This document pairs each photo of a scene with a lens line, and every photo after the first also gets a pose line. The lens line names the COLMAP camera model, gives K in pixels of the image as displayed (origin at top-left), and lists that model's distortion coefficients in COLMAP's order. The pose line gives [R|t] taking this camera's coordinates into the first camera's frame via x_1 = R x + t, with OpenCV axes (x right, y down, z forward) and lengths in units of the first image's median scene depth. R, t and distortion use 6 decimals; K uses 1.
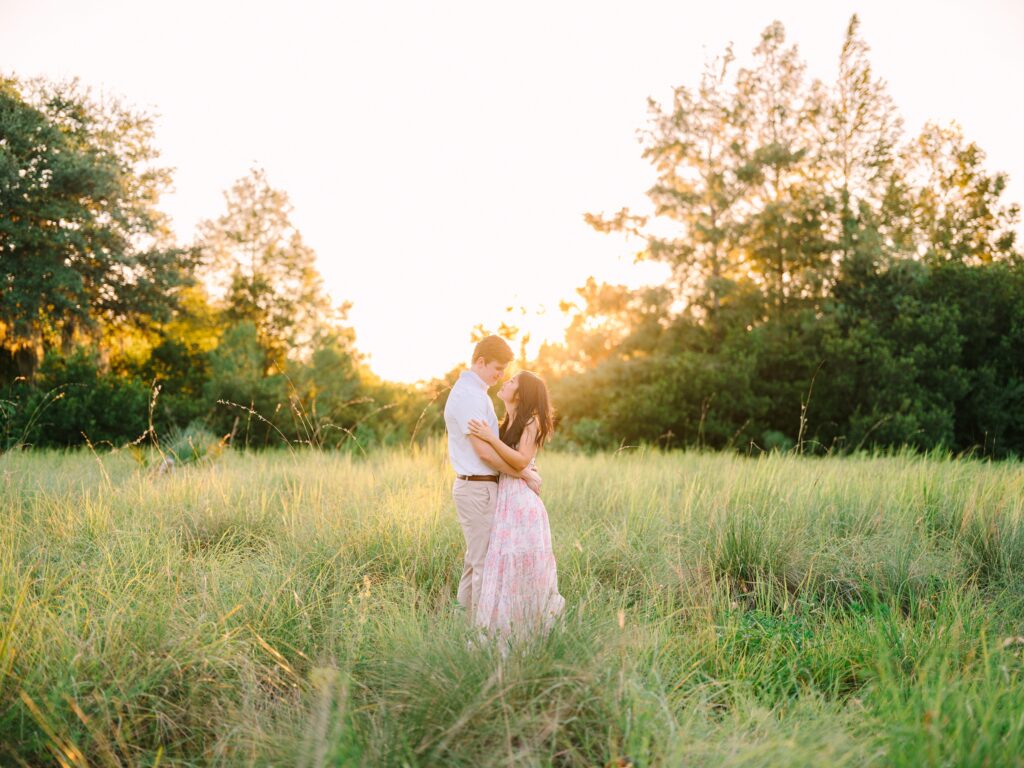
lens RADIAL K [[1530.5, 0, 532.5], [0, 1530.5, 411.5], [0, 0, 1]] dist [0.051787, 0.000000]
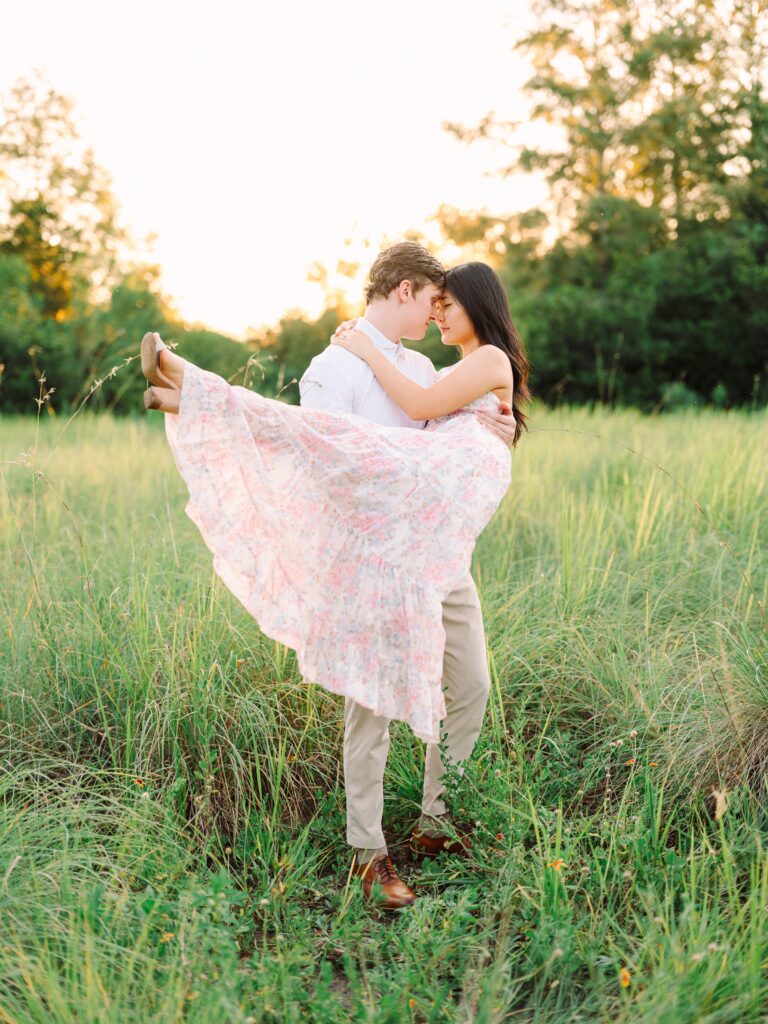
lens RADIAL K [[1530.5, 0, 404.2], [0, 1530.5, 487.8], [0, 0, 1]] dist [0.051787, 0.000000]
pose [[0.999861, -0.015304, 0.006640, 0.005761], [0.014696, 0.996395, 0.083549, -0.001430], [-0.007895, -0.083440, 0.996482, 0.169180]]
